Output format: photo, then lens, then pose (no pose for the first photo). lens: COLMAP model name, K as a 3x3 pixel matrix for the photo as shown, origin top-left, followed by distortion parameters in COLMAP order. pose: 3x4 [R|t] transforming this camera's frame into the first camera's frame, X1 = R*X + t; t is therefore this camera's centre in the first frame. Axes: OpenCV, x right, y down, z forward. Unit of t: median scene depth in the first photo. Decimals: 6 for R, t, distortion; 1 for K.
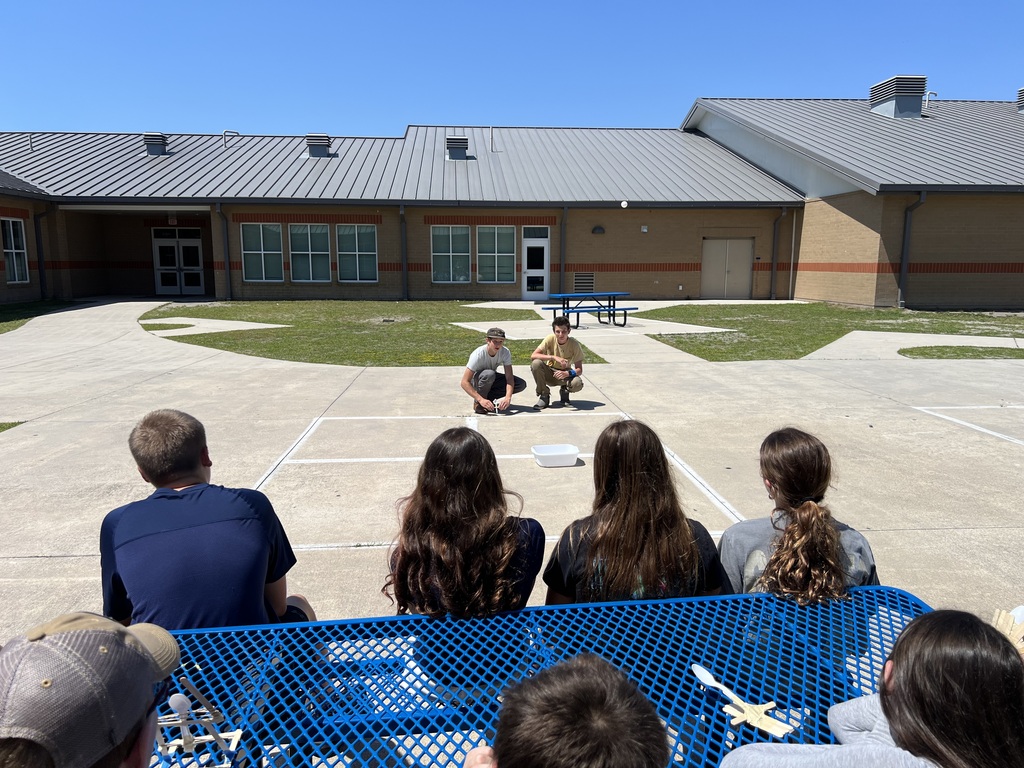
lens RADIAL K [[774.0, 0, 510.8], [0, 774.0, 392.4], [0, 0, 1]] dist [0.057045, -0.061410]
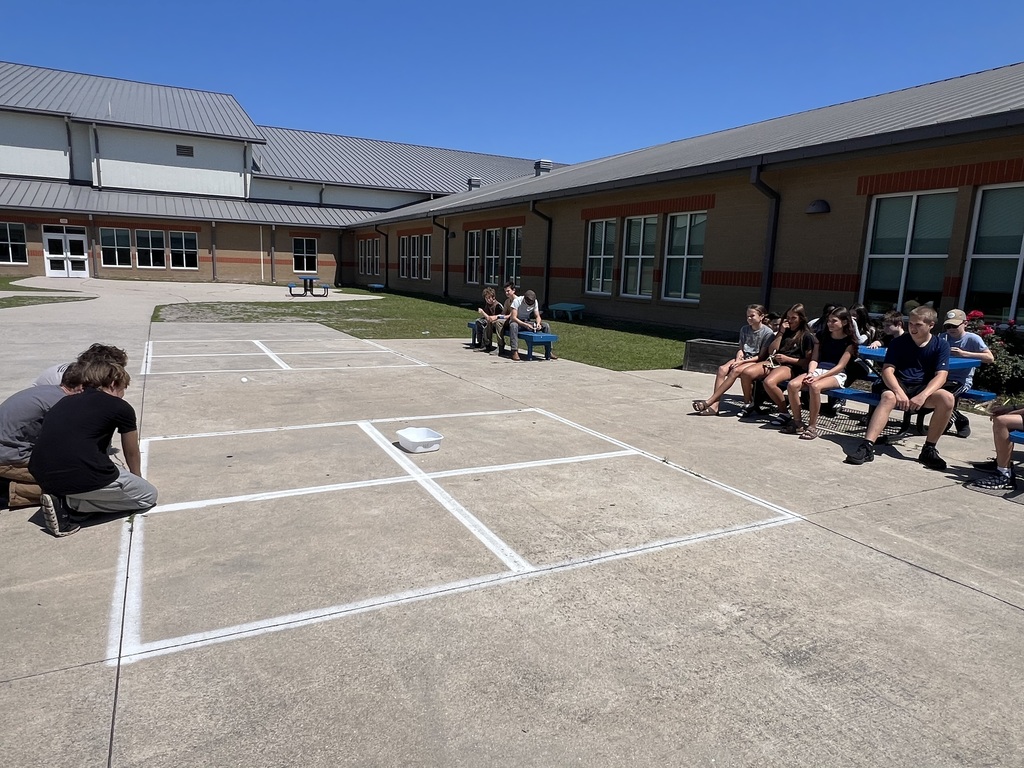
lens RADIAL K [[648.9, 0, 512.7], [0, 648.9, 388.0], [0, 0, 1]] dist [0.001558, 0.000587]
pose [[-0.414933, -0.177939, 0.892283, -0.290200], [0.116219, 0.962291, 0.245944, -0.070111], [-0.902399, 0.205750, -0.378607, 0.478605]]
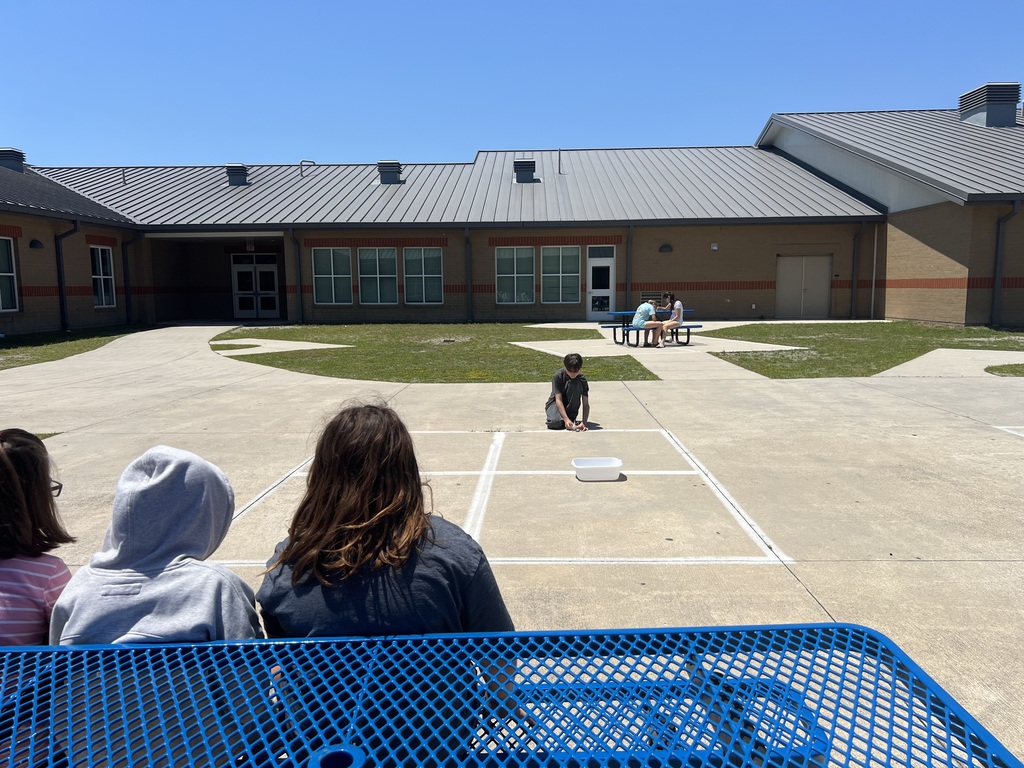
lens RADIAL K [[774.0, 0, 507.1], [0, 774.0, 387.0], [0, 0, 1]] dist [0.057045, -0.061410]
pose [[0.994599, 0.002718, -0.103752, 0.029083], [-0.006699, 0.999253, -0.038048, 0.006476], [0.103571, 0.038537, 0.993875, 0.026410]]
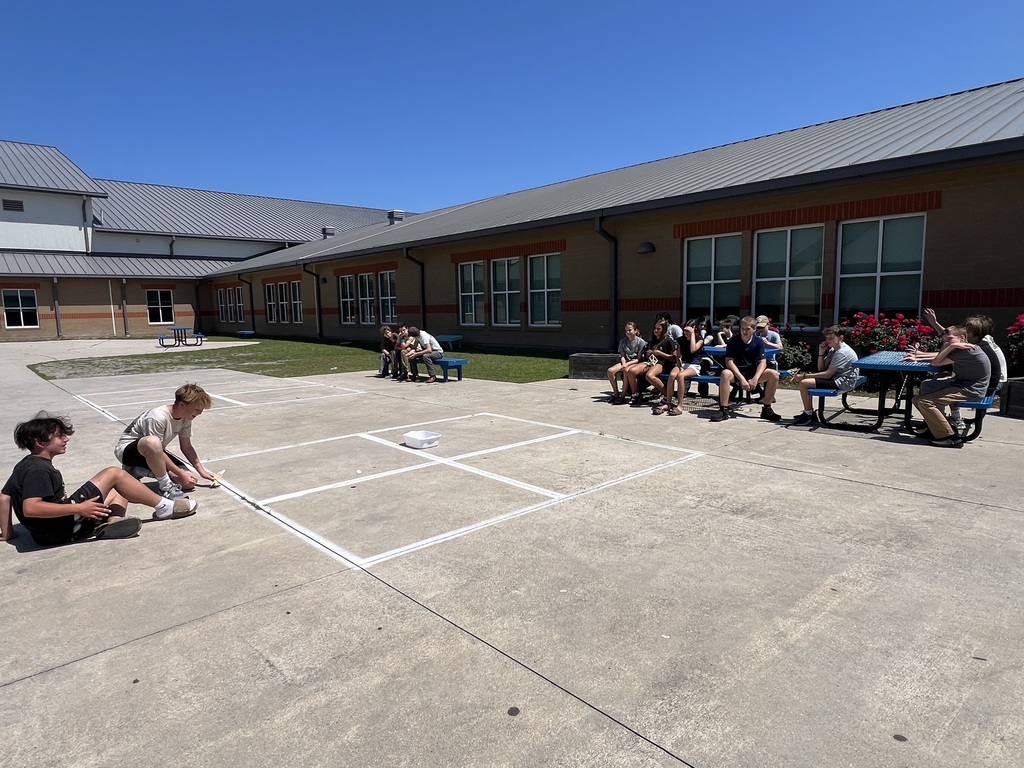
lens RADIAL K [[603.7, 0, 519.9], [0, 603.7, 384.3], [0, 0, 1]] dist [0.008799, -0.002614]
pose [[-0.639819, -0.084903, 0.763822, -0.324241], [0.147058, 0.961988, 0.230114, -0.086438], [-0.754325, 0.259557, -0.603012, 0.586957]]
